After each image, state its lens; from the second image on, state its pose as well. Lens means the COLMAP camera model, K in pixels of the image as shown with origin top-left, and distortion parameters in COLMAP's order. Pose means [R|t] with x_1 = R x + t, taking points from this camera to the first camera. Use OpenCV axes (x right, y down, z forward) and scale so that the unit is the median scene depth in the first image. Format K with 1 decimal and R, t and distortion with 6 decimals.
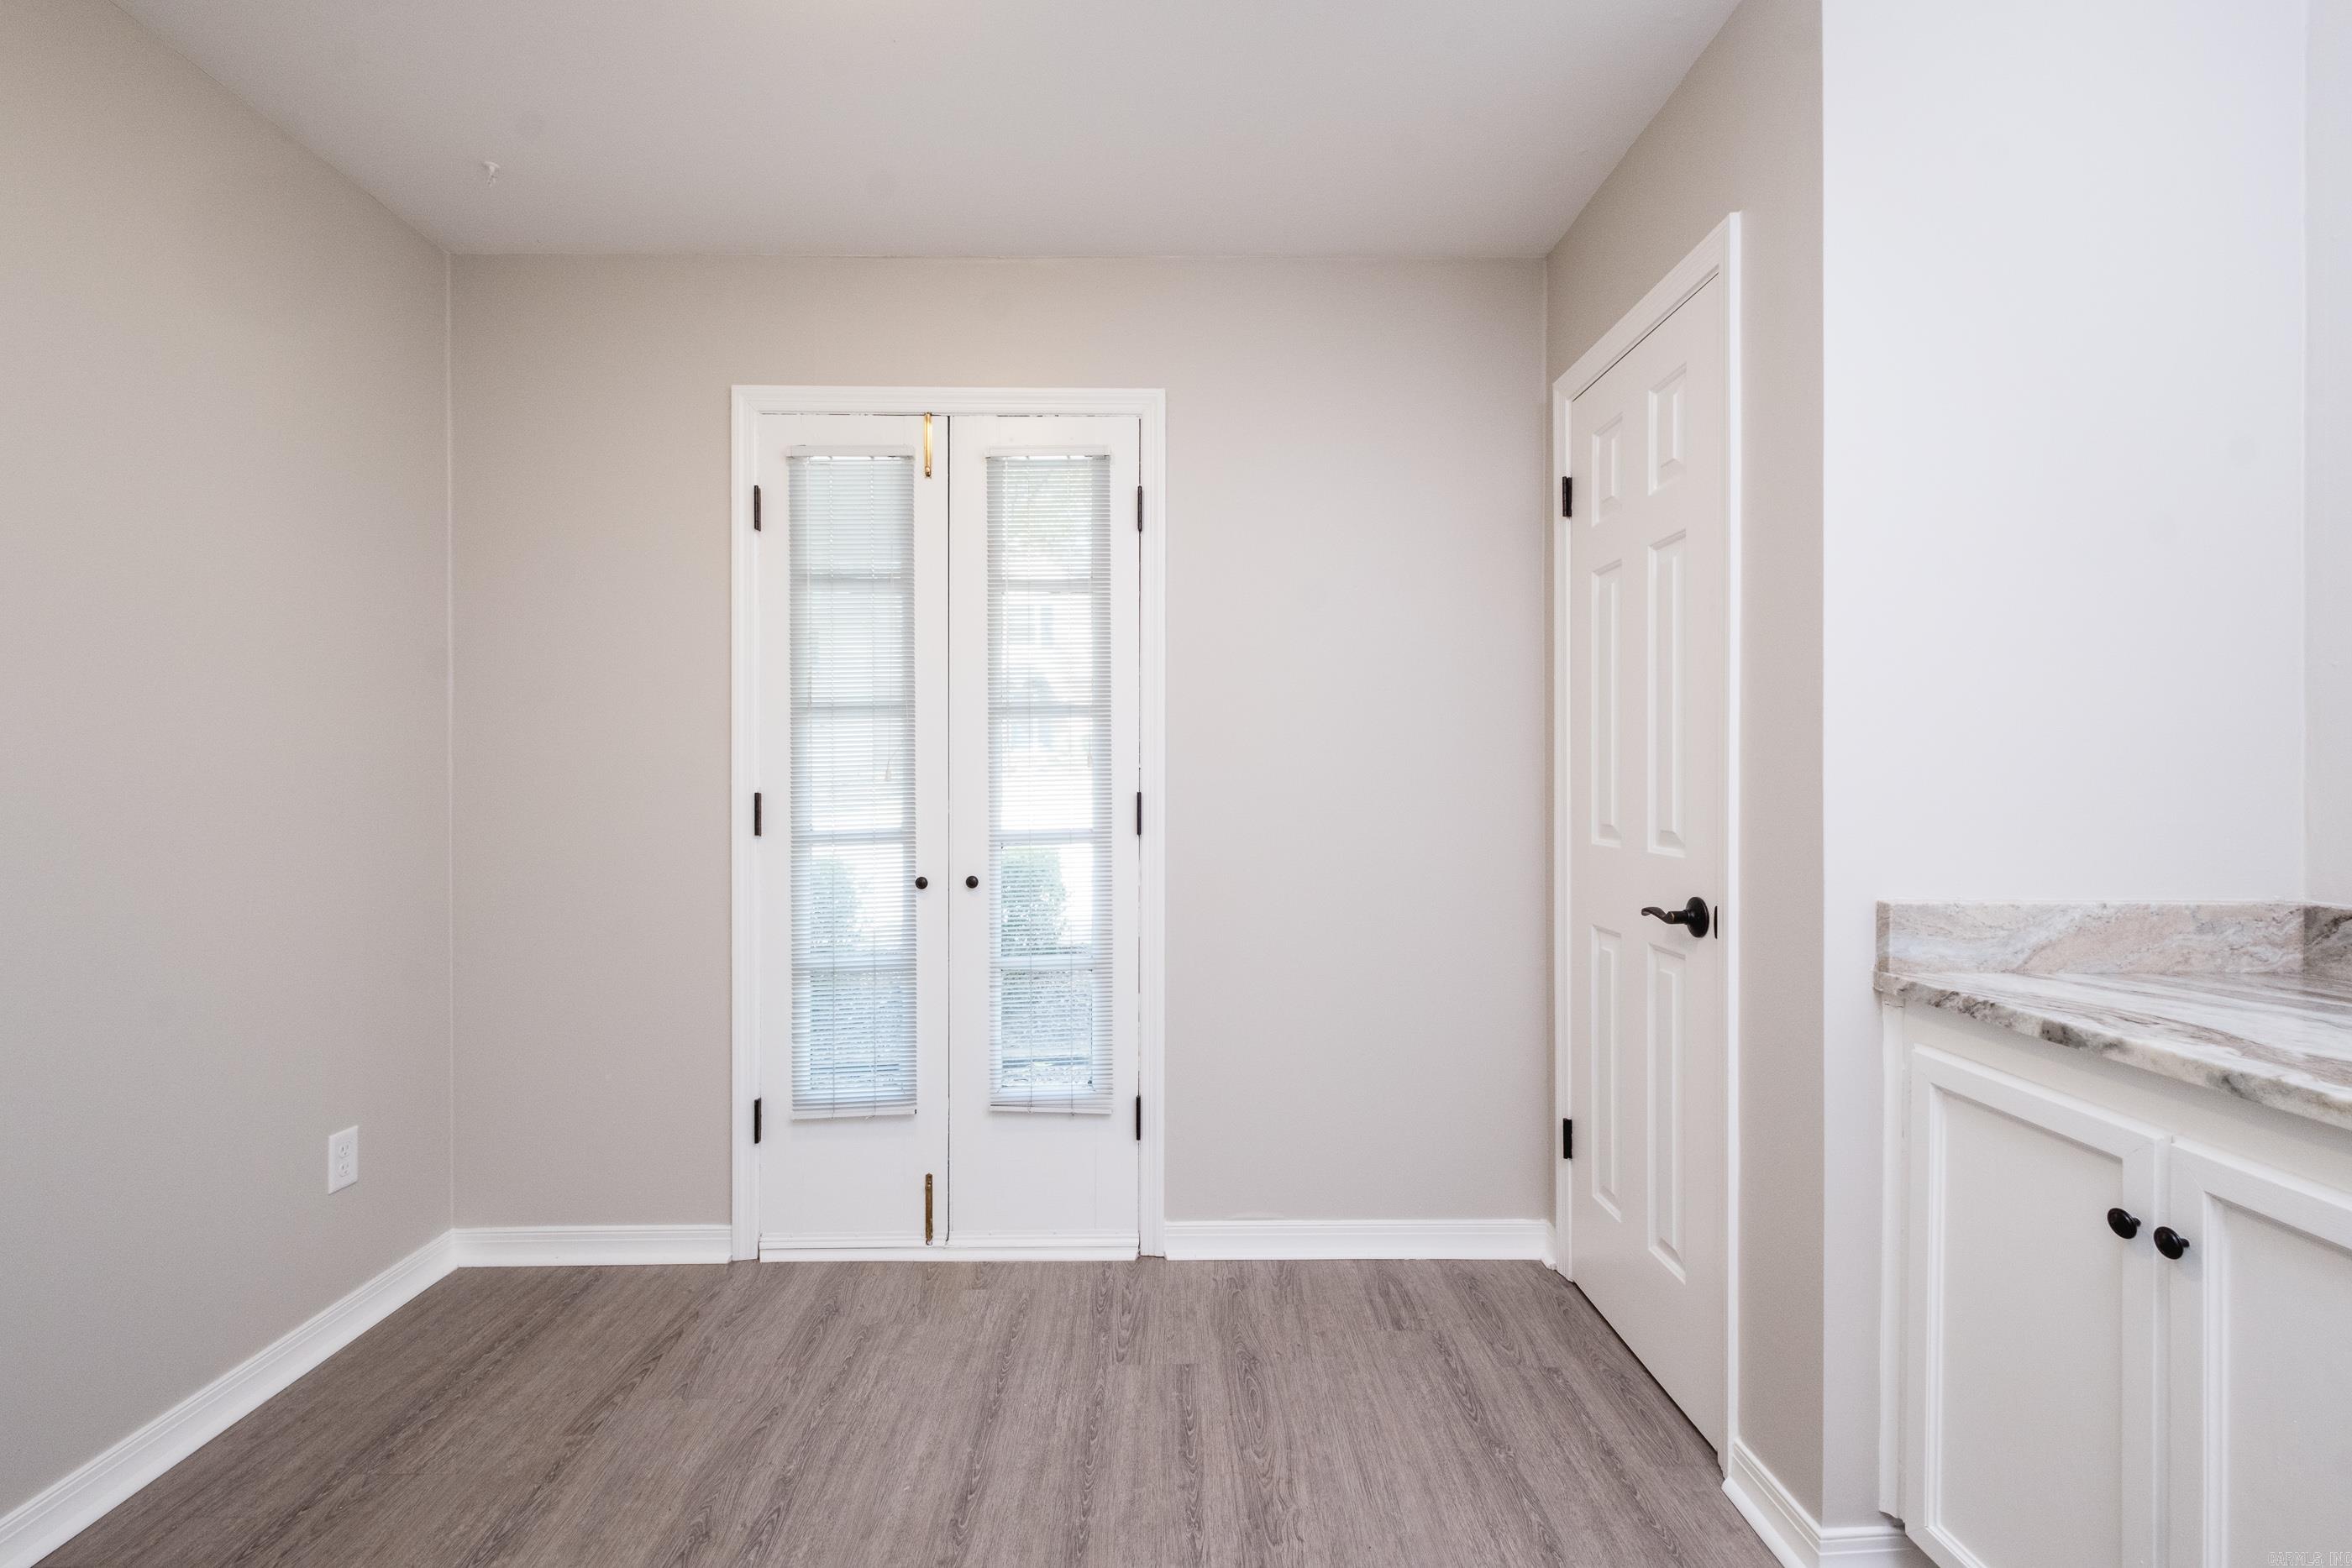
lens RADIAL K [[967.4, 0, 1140.5], [0, 967.4, 778.9], [0, 0, 1]] dist [0.008436, -0.006917]
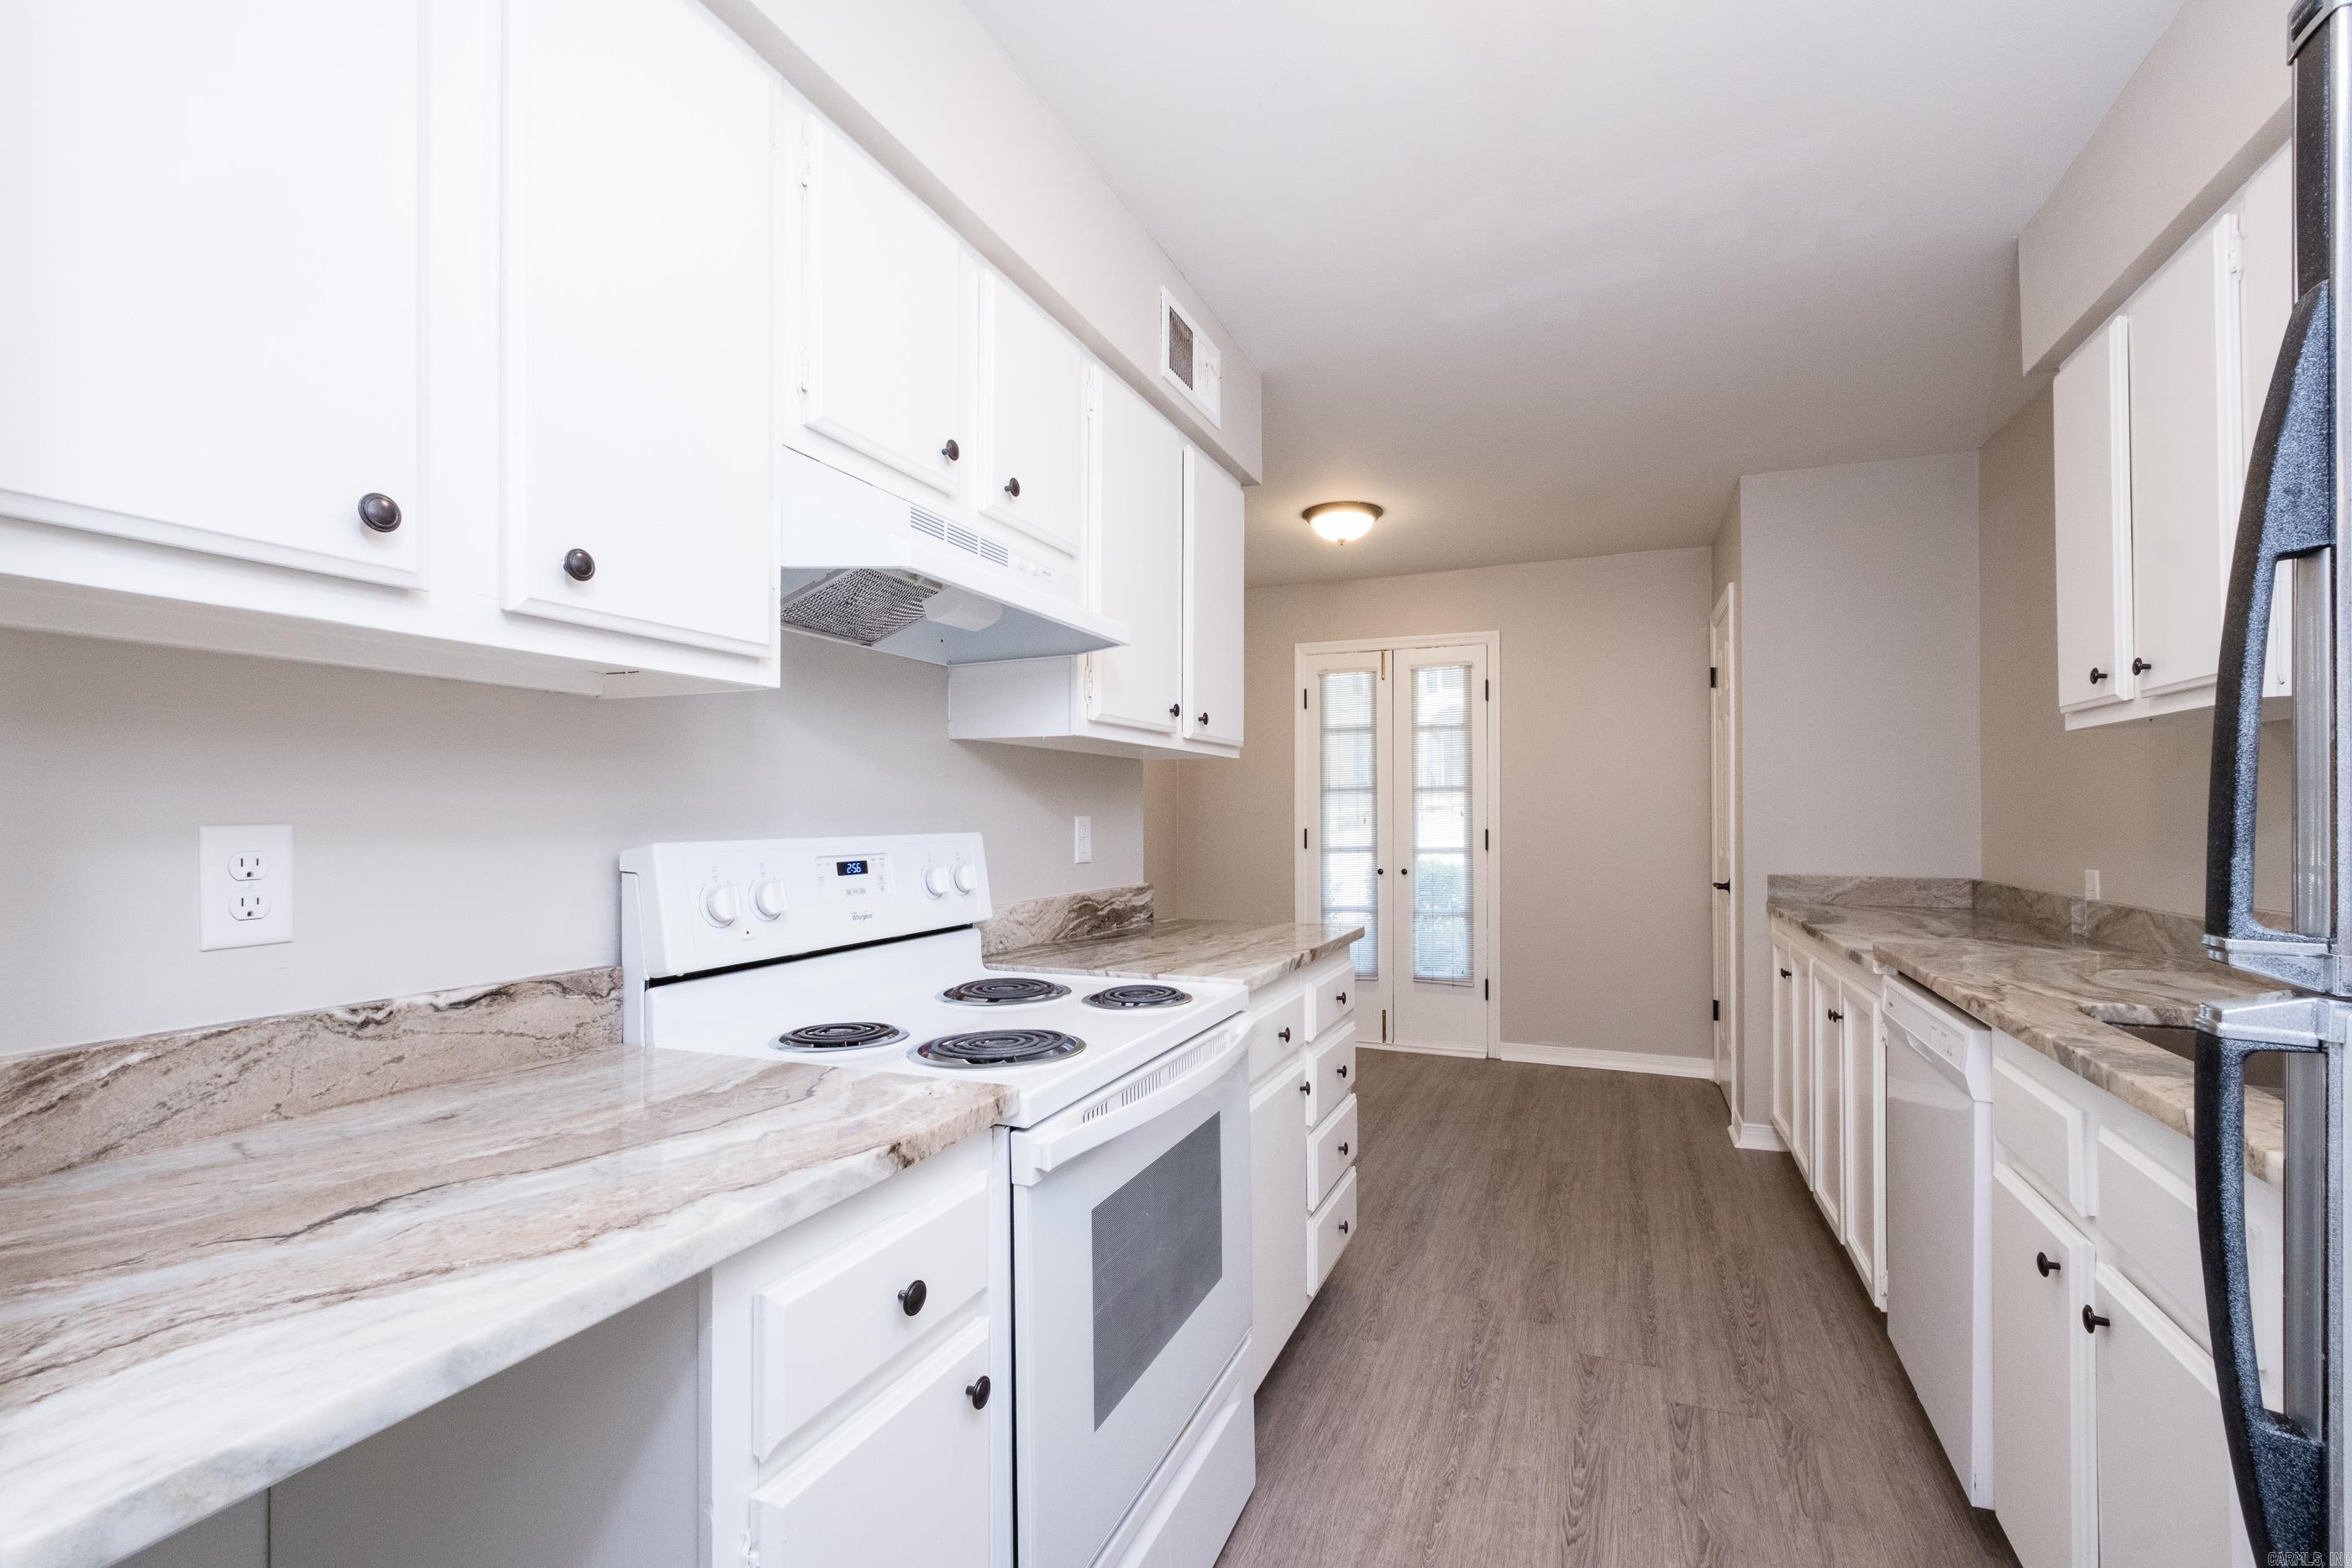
lens RADIAL K [[846.3, 0, 1256.5], [0, 846.3, 807.7], [0, 0, 1]] dist [0.000063, -0.000081]
pose [[0.940282, -0.003407, -0.340381, 0.153089], [-0.000573, 0.999933, -0.011591, -0.011224], [0.340397, 0.011094, 0.940216, -0.855969]]
